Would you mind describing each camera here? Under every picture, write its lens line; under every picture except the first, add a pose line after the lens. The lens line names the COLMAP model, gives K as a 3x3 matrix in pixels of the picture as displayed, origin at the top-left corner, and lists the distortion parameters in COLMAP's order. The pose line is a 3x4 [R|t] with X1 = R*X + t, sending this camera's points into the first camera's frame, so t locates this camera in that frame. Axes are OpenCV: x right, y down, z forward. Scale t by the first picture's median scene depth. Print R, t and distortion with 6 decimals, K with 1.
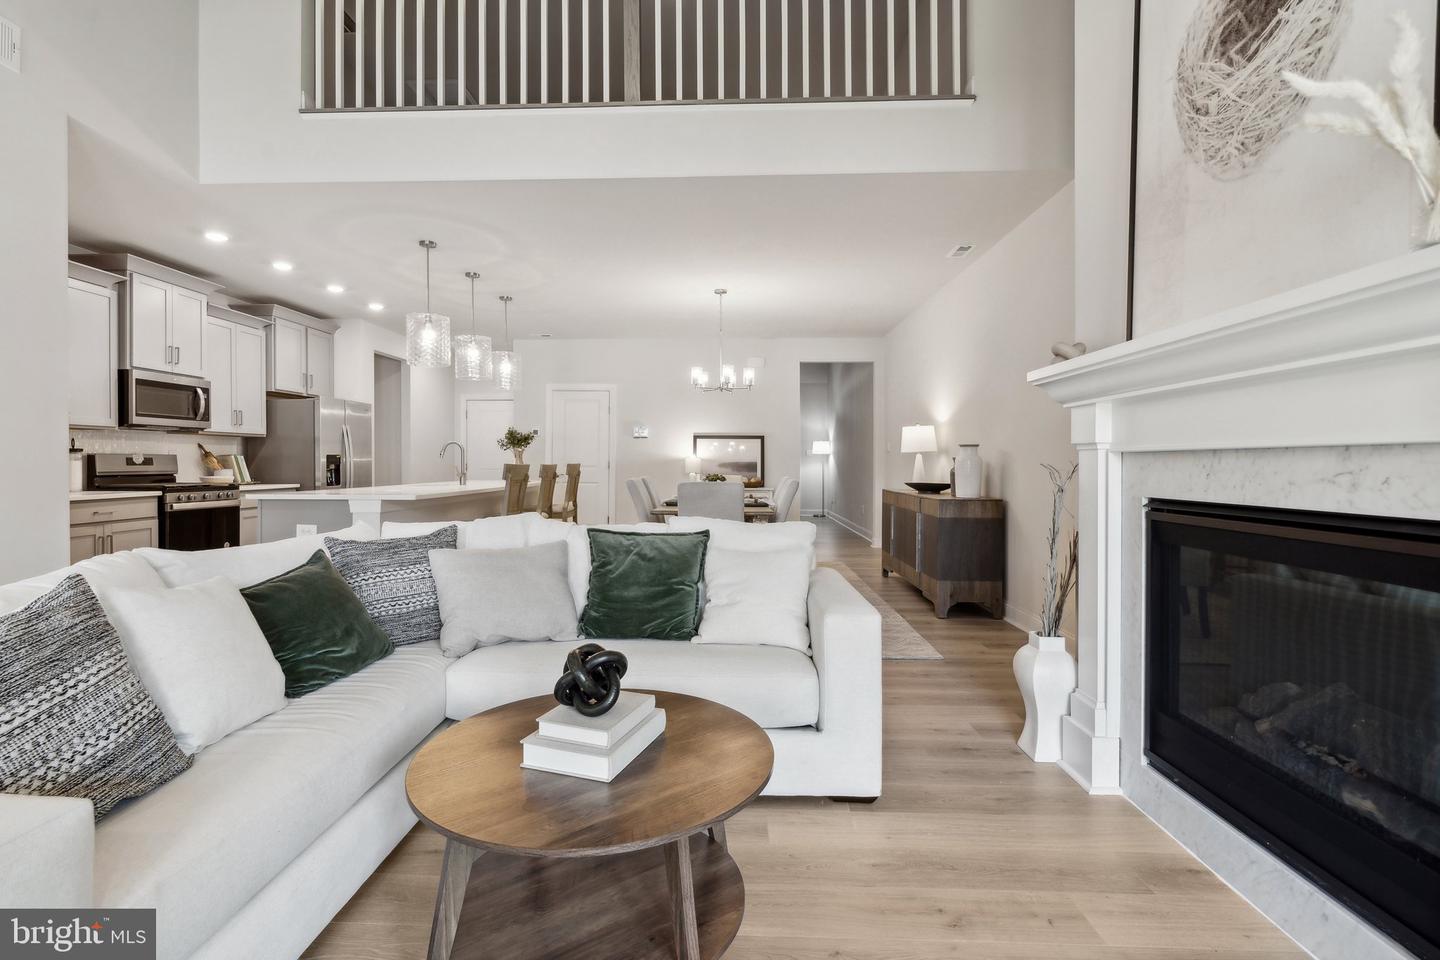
lens RADIAL K [[669.9, 0, 717.9], [0, 669.9, 471.5], [0, 0, 1]] dist [0.000560, 0.000157]
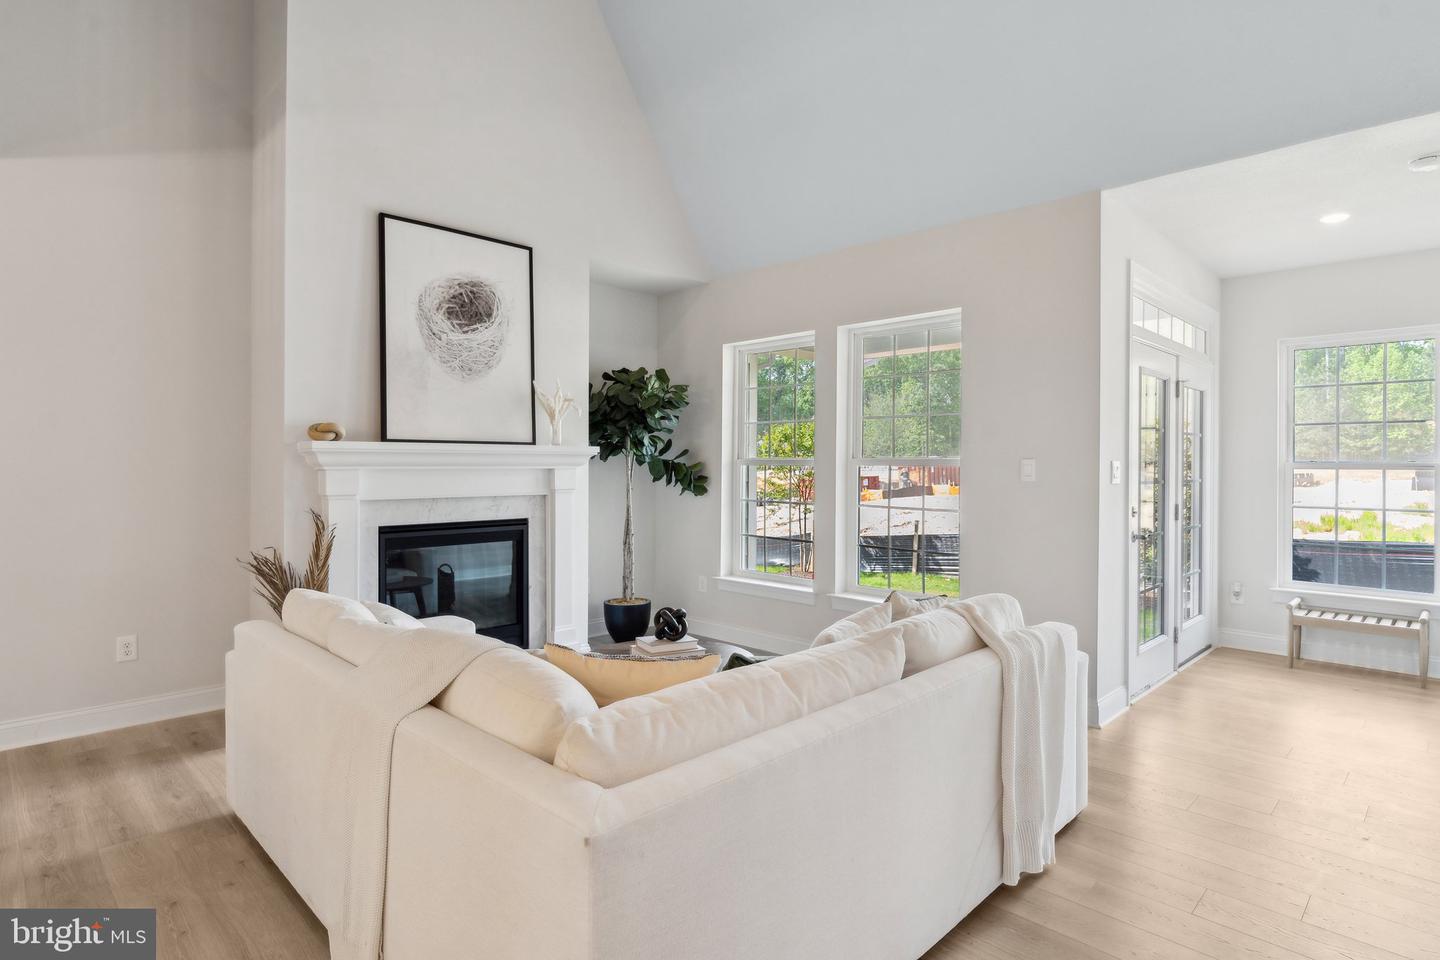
lens RADIAL K [[758.6, 0, 721.1], [0, 758.6, 465.6], [0, 0, 1]] dist [0.001385, 0.001648]
pose [[-0.715824, -0.002574, 0.698276, -1.624642], [0.003464, 0.999968, 0.007237, -0.155228], [-0.698272, 0.007599, -0.715792, 2.160179]]
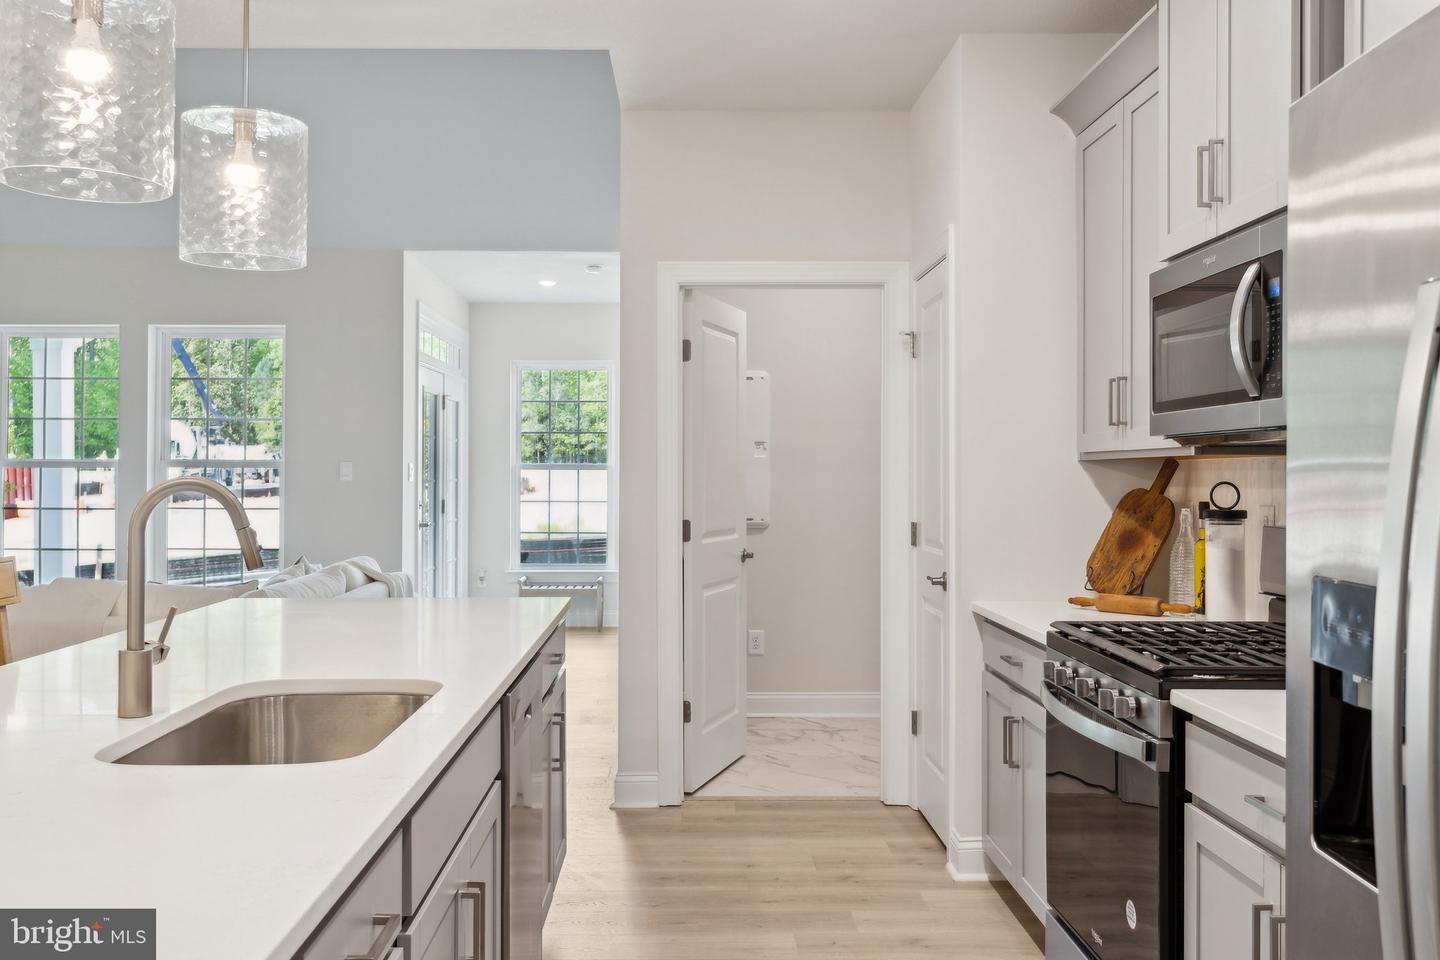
lens RADIAL K [[1287.2, 0, 711.1], [0, 1287.2, 454.7], [0, 0, 1]] dist [-0.015948, -0.008303]
pose [[-0.999521, -0.001103, -0.030915, -1.862232], [-0.001020, 0.999996, -0.002705, -0.168971], [0.030918, -0.002672, -0.999518, 4.592586]]
